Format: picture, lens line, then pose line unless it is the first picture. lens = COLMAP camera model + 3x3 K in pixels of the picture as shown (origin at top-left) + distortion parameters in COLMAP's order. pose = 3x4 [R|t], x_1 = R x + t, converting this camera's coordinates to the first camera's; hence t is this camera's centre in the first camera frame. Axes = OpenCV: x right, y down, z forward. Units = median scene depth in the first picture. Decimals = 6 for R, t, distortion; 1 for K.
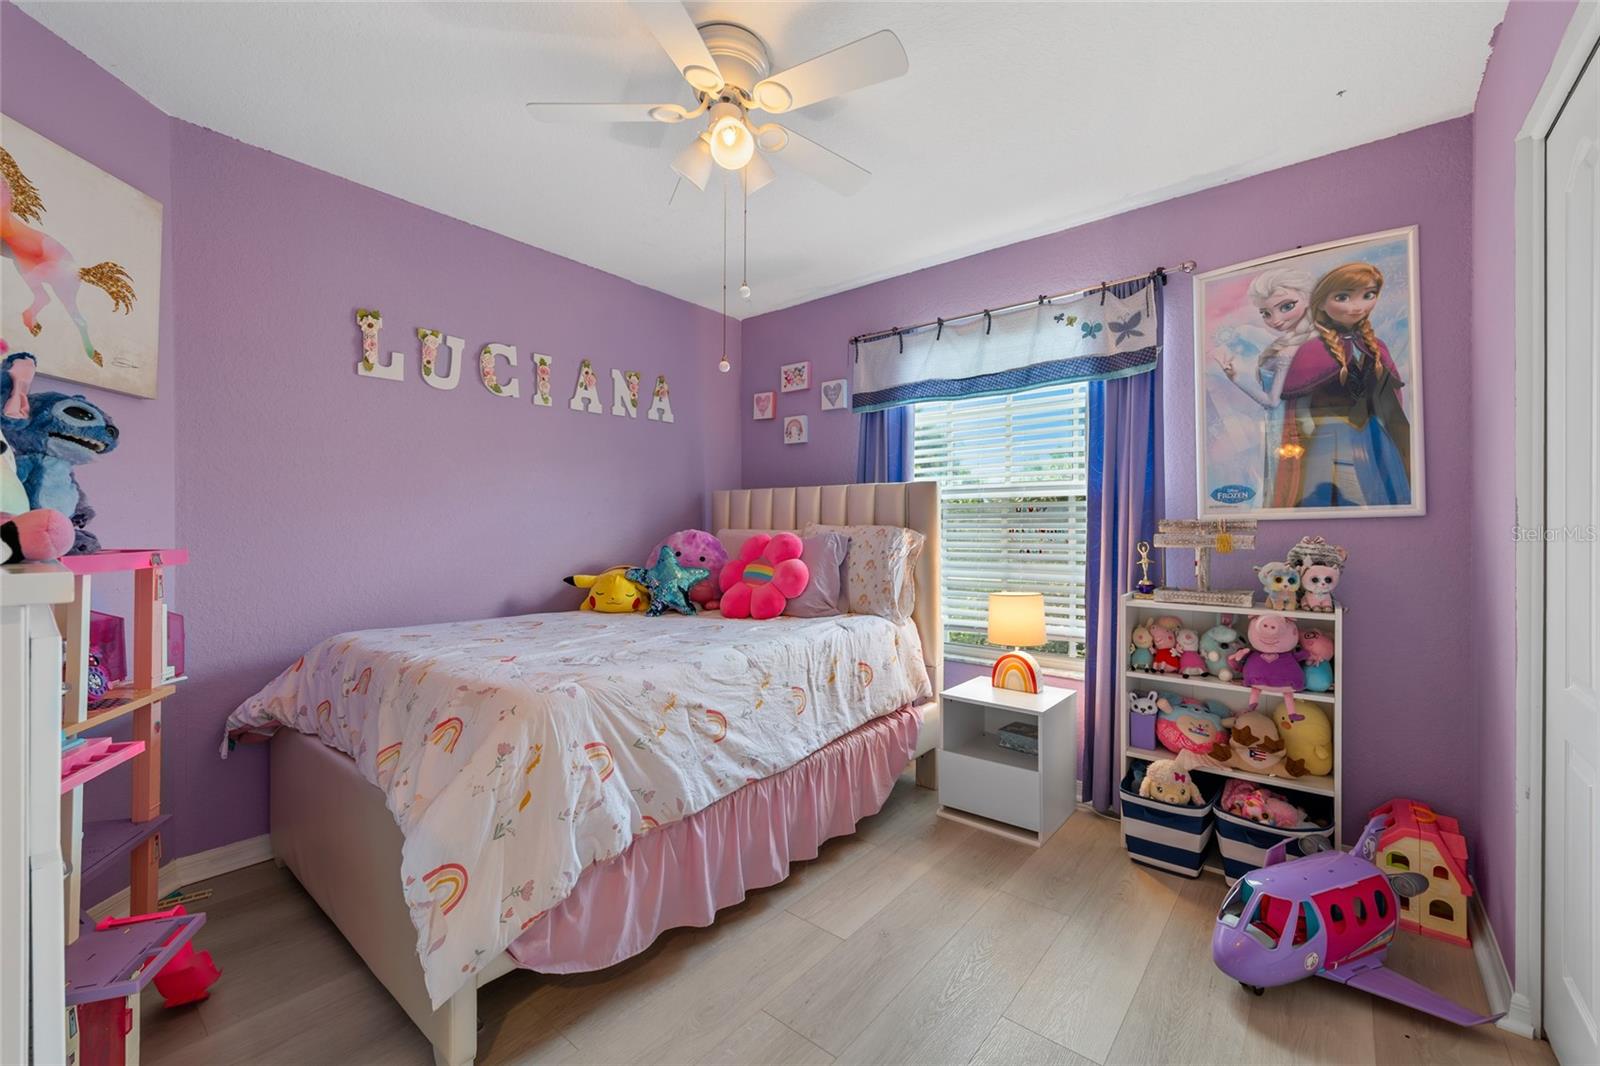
lens RADIAL K [[657.9, 0, 807.0], [0, 657.9, 529.1], [0, 0, 1]] dist [-0.016039, 0.000519]
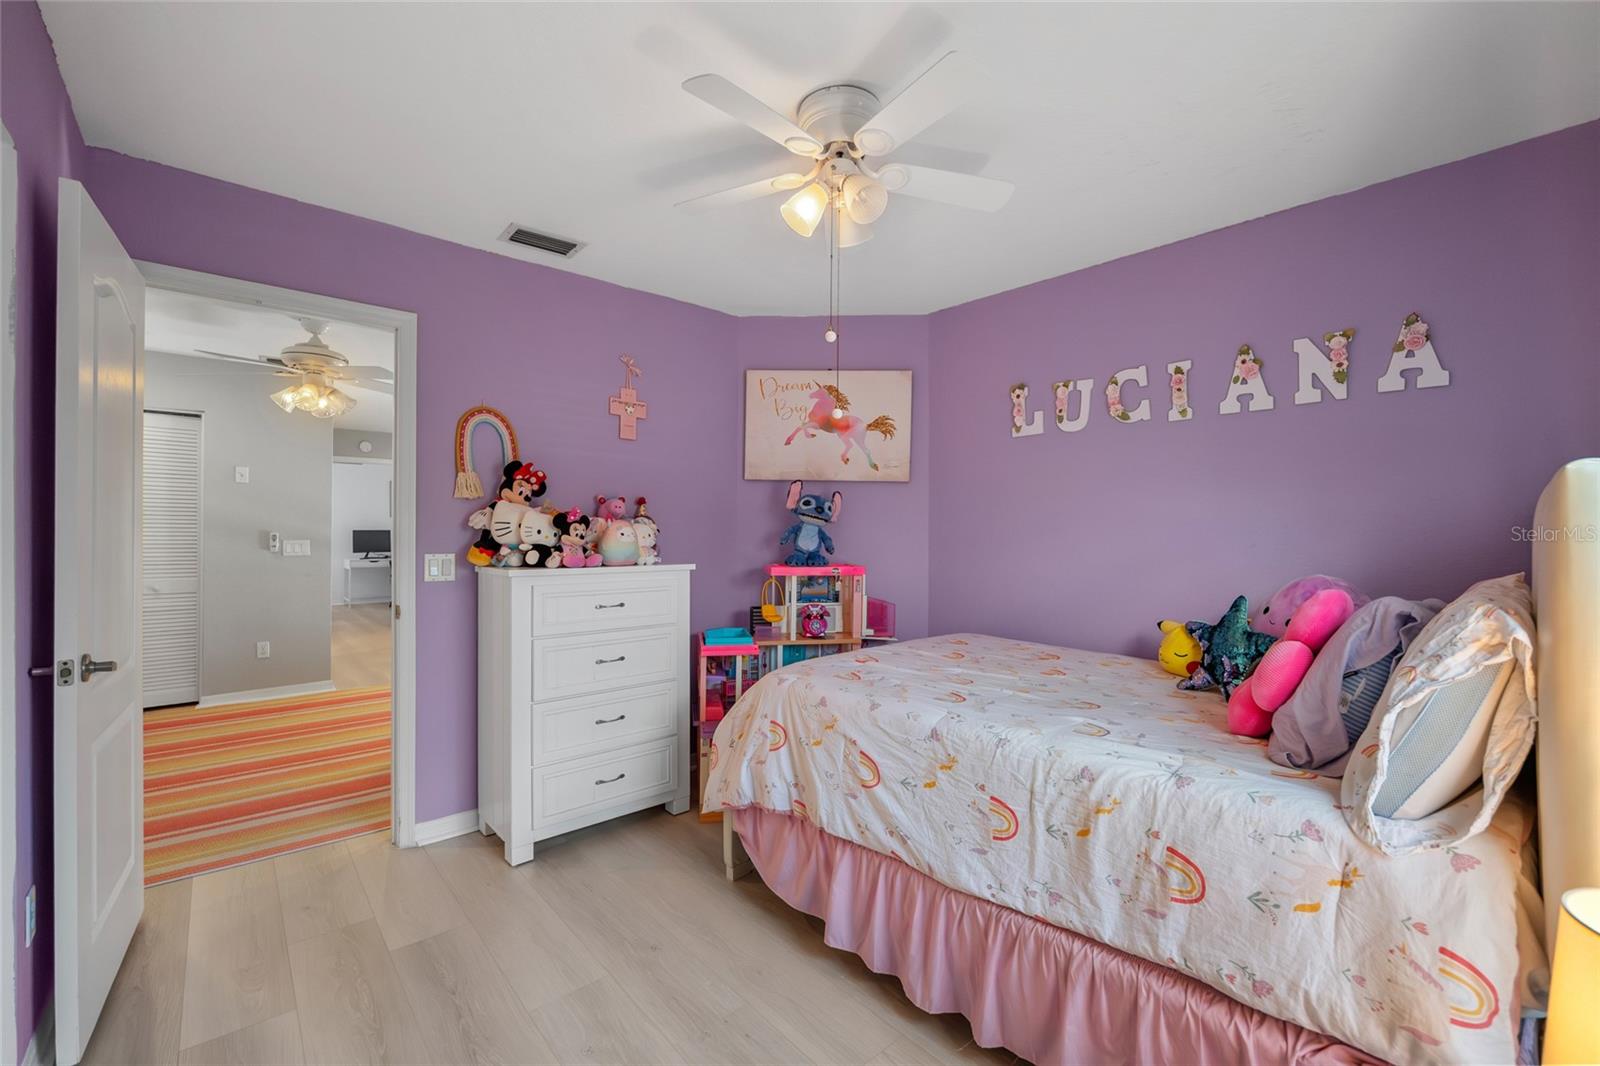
lens RADIAL K [[657.9, 0, 807.0], [0, 657.9, 529.1], [0, 0, 1]] dist [-0.016039, 0.000519]
pose [[-0.164743, -0.008298, -0.986302, 0.645342], [-0.005381, 0.999957, -0.007514, -0.044200], [0.986322, 0.004069, -0.164781, 0.807251]]
